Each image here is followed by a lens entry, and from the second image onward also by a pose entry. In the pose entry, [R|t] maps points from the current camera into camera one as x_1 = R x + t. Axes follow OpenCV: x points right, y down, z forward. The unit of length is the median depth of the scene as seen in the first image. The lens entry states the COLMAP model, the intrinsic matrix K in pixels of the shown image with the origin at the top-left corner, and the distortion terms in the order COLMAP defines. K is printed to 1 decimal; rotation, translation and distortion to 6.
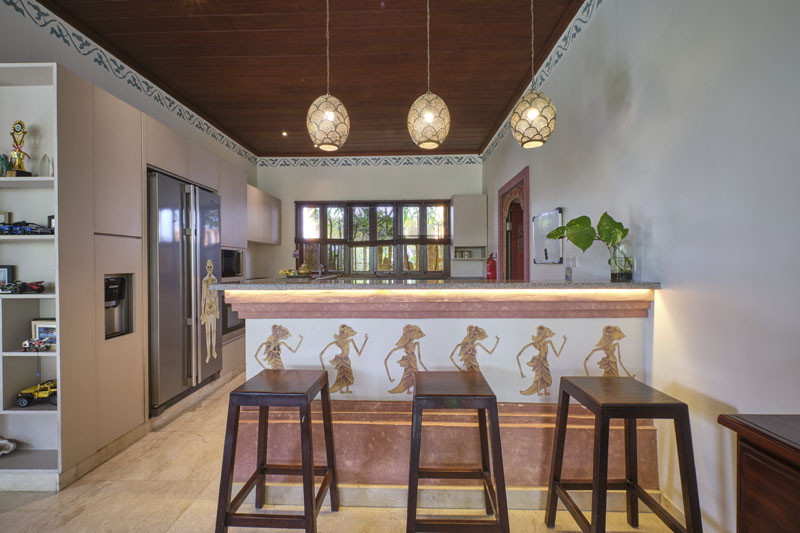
lens RADIAL K [[354.2, 0, 398.8], [0, 354.2, 265.8], [0, 0, 1]] dist [0.010026, -0.009469]
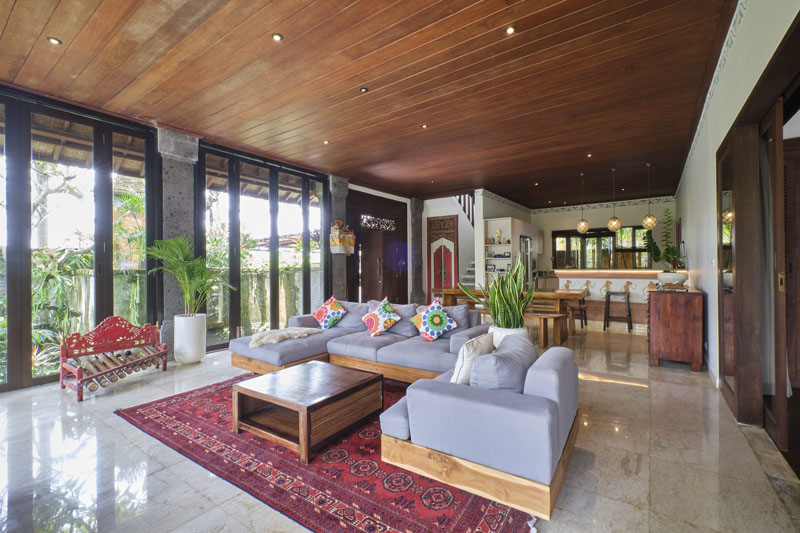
lens RADIAL K [[354.2, 0, 398.8], [0, 354.2, 265.8], [0, 0, 1]] dist [0.010026, -0.009469]
pose [[0.829461, -0.003989, -0.558551, 0.191441], [0.004522, 0.999990, -0.000426, 0.003471], [0.558547, -0.002173, 0.829470, -2.164572]]
